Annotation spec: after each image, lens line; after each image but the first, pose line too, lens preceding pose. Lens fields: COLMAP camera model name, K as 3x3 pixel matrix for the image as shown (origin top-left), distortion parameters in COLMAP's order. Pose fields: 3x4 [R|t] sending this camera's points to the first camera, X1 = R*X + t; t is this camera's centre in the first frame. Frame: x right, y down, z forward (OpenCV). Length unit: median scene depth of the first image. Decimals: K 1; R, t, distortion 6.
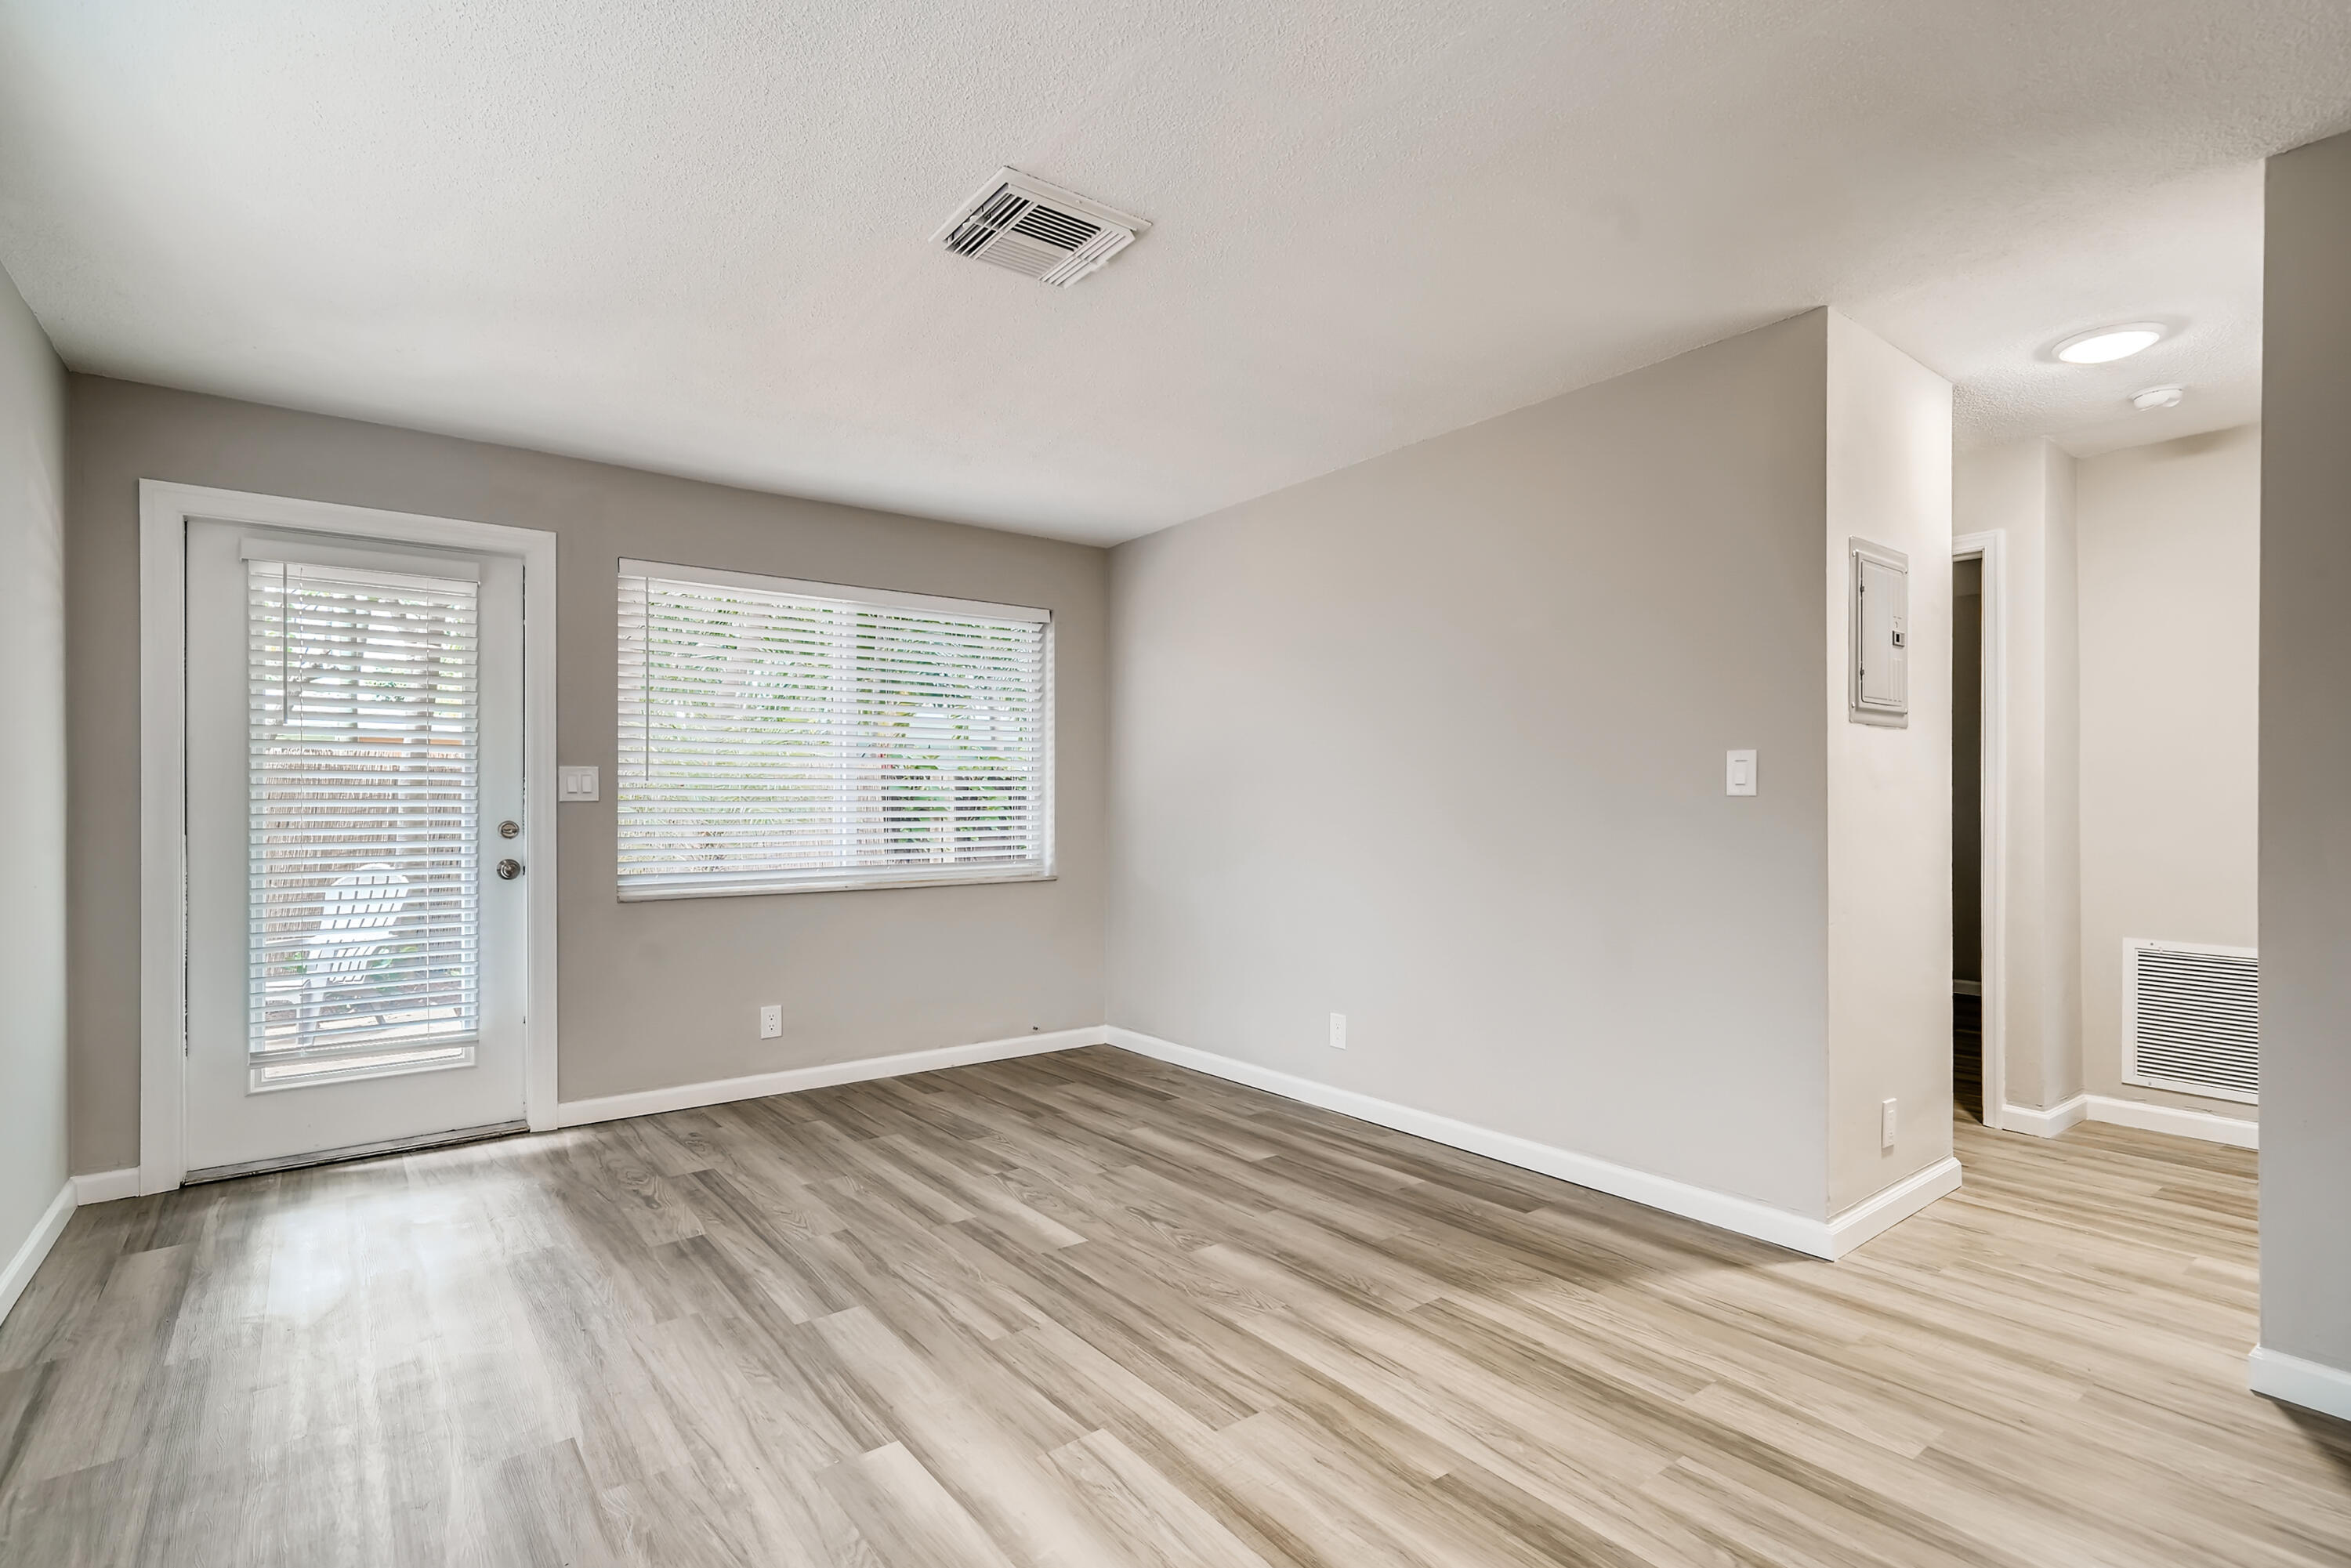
lens RADIAL K [[1115.8, 0, 1173.6], [0, 1115.8, 799.4], [0, 0, 1]] dist [0.005554, 0.001117]
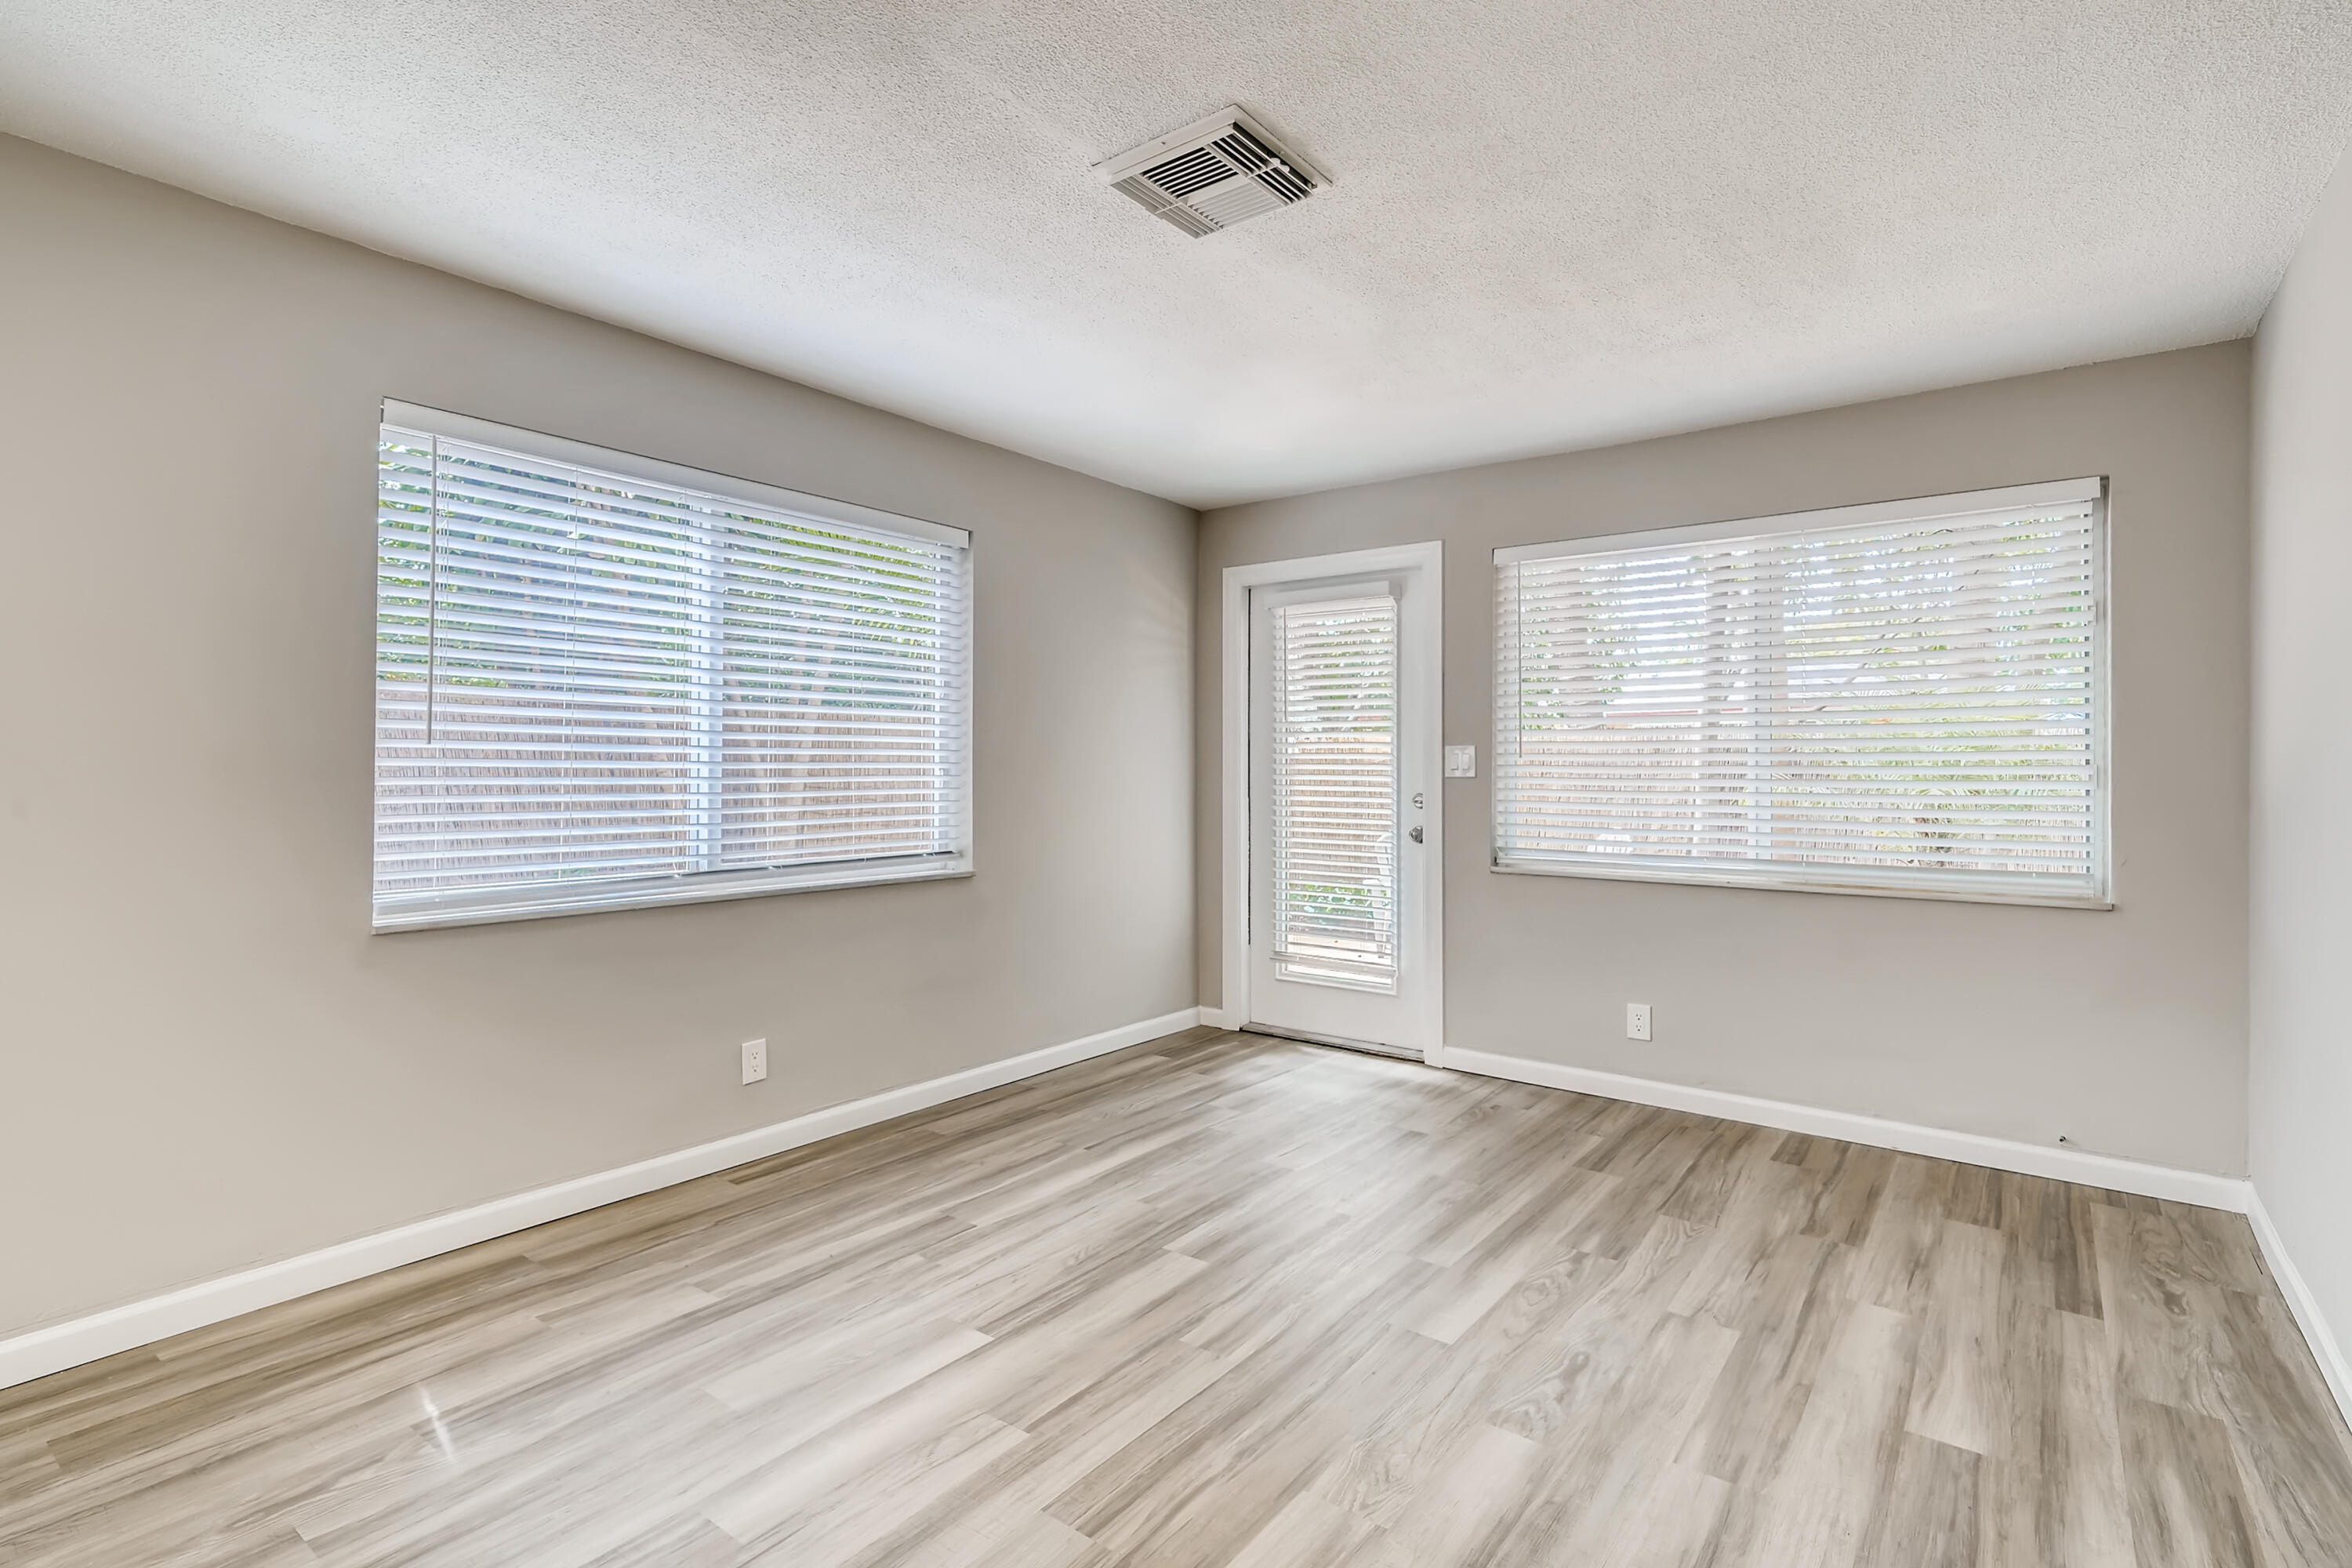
lens RADIAL K [[1111.0, 0, 1176.7], [0, 1111.0, 775.1], [0, 0, 1]] dist [0.008801, 0.001853]
pose [[0.269043, 0.008673, -0.963089, 0.598551], [-0.002309, 0.999962, 0.008360, -0.013392], [0.963125, -0.000026, 0.269053, 0.573066]]
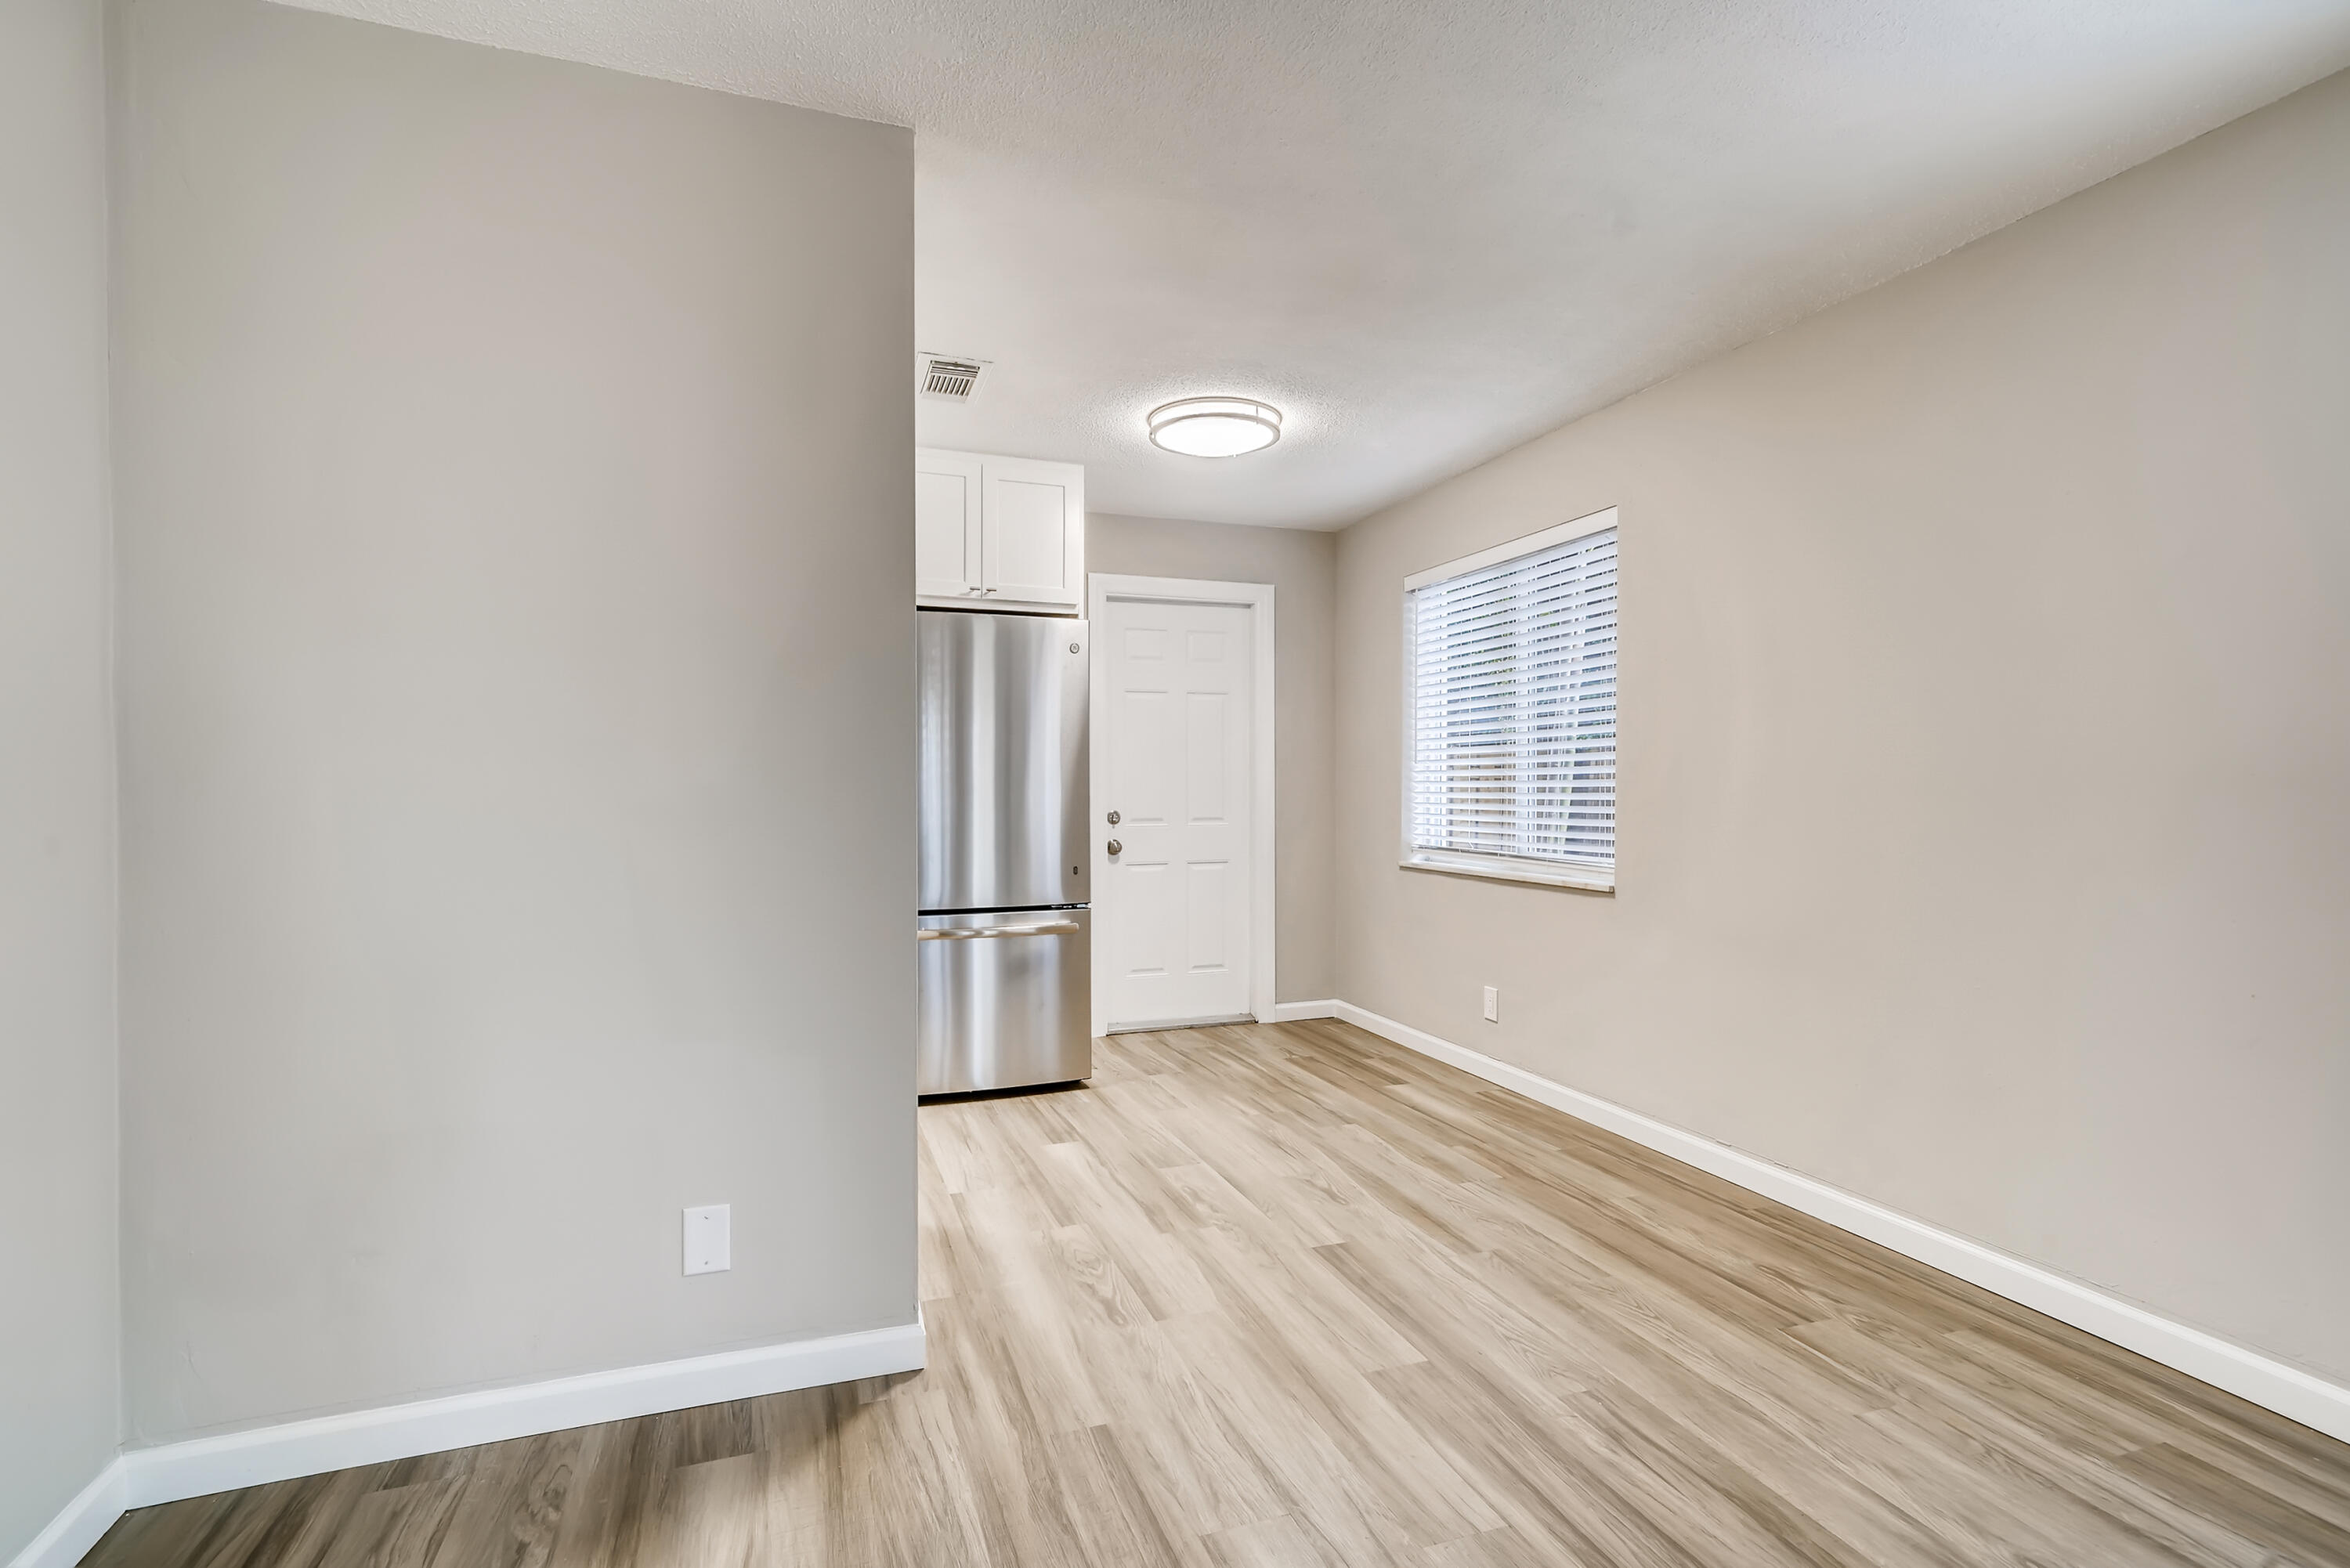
lens RADIAL K [[1115.2, 0, 1173.1], [0, 1115.2, 799.4], [0, 0, 1]] dist [0.005554, 0.001117]
pose [[-0.952602, -0.002503, 0.304208, 0.150194], [0.001297, 0.999924, 0.012288, 0.003569], [-0.304215, 0.012100, -0.952527, 0.892574]]
